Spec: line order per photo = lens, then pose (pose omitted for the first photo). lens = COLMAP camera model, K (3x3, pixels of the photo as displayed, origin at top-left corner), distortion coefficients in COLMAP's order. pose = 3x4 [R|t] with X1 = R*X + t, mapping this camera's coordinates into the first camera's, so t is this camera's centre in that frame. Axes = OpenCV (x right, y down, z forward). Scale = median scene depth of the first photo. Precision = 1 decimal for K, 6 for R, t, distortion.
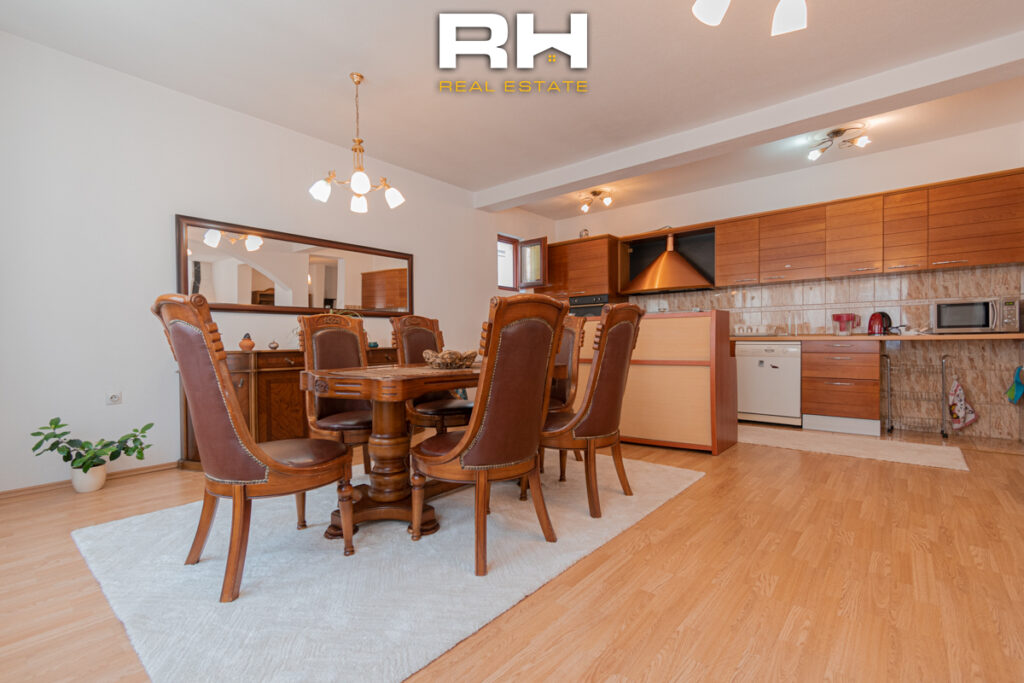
lens RADIAL K [[460.2, 0, 512.3], [0, 460.2, 343.9], [0, 0, 1]] dist [-0.003095, -0.000230]
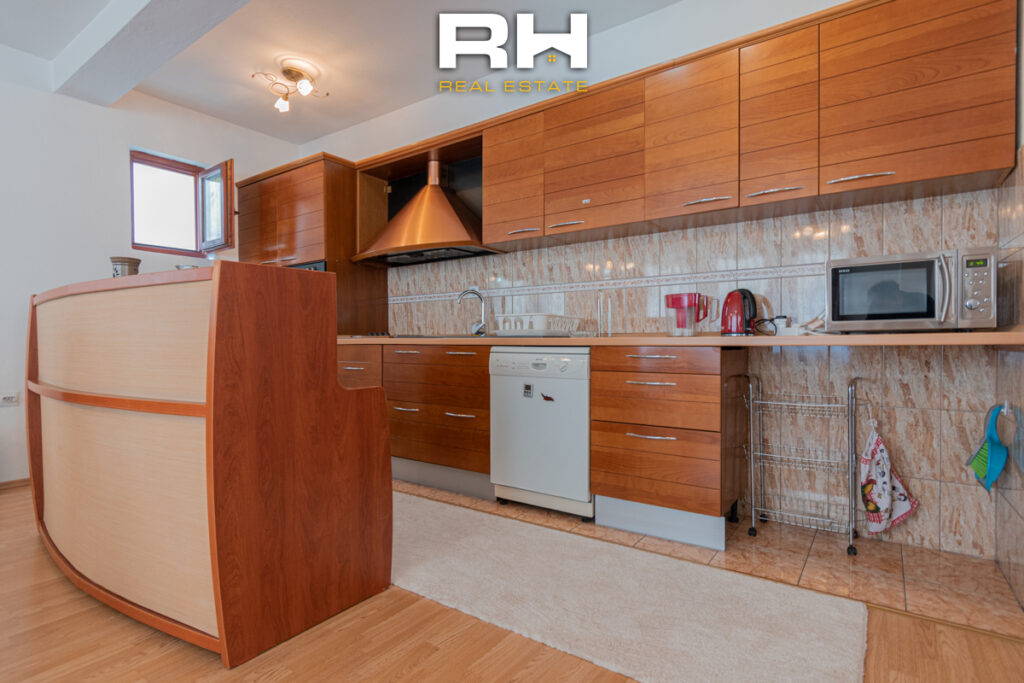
lens RADIAL K [[520.9, 0, 514.6], [0, 520.9, 343.3], [0, 0, 1]] dist [-0.002701, -0.000458]
pose [[0.995400, 0.003287, 0.095748, 0.513660], [-0.003084, 0.999993, -0.002264, -0.008774], [-0.095754, 0.001958, 0.995403, 0.471008]]
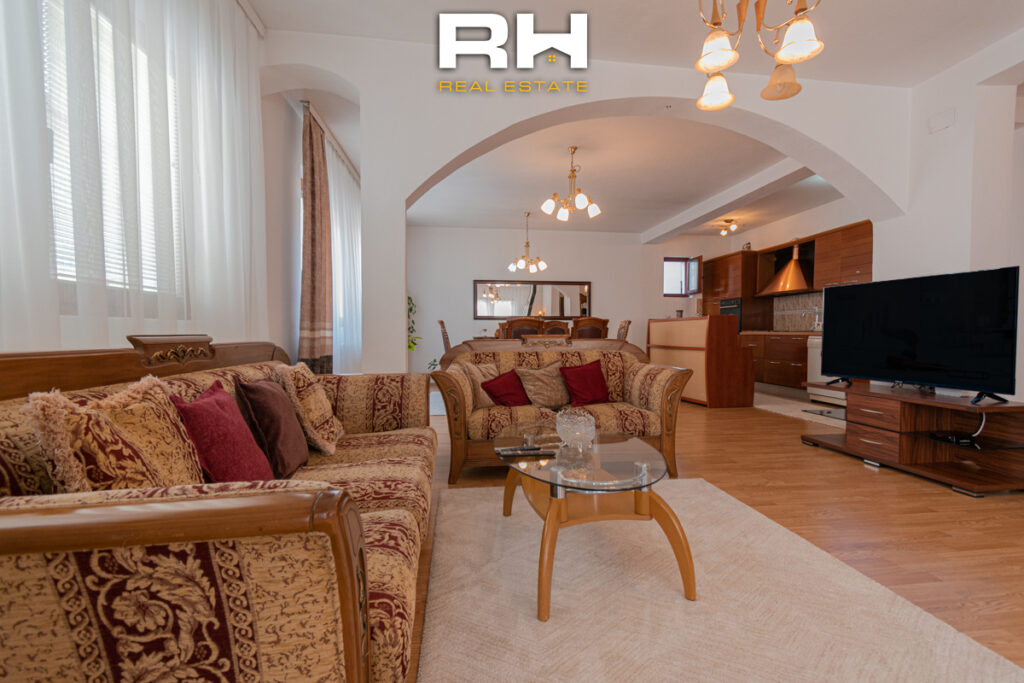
lens RADIAL K [[460.2, 0, 517.3], [0, 460.2, 349.1], [0, 0, 1]] dist [-0.003095, -0.000230]
pose [[0.743880, 0.031269, -0.667582, 0.818444], [-0.009438, 0.999297, 0.036289, -0.008369], [0.668247, -0.020694, 0.743652, -0.497130]]
